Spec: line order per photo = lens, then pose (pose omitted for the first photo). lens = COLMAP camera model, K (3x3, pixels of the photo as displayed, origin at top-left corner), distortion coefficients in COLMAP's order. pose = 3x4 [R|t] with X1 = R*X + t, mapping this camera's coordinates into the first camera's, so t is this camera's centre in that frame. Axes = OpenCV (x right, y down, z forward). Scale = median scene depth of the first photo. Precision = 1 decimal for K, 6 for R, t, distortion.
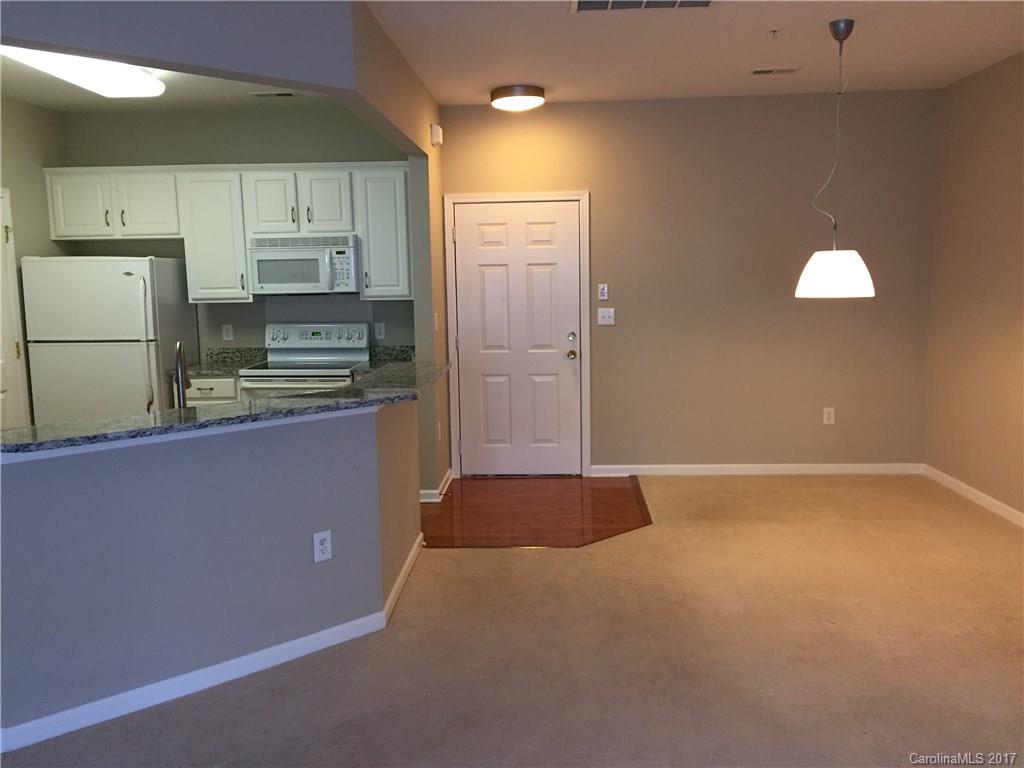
lens RADIAL K [[871.0, 0, 512.0], [0, 871.0, 384.0], [0, 0, 1]] dist [0.049753, -0.011529]
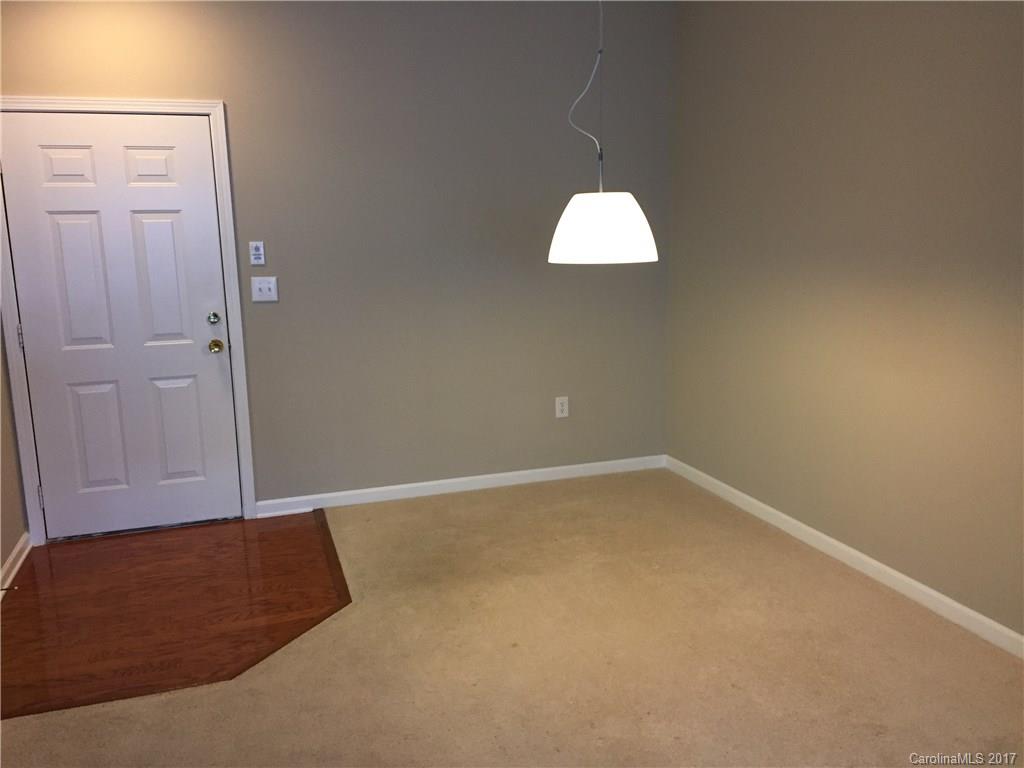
lens RADIAL K [[871.0, 0, 512.0], [0, 871.0, 384.0], [0, 0, 1]] dist [0.049753, -0.011529]
pose [[0.933449, -0.066436, 0.352504, 0.041746], [0.047621, 0.996952, 0.061791, -0.035871], [-0.355534, -0.040892, 0.933768, 0.279469]]
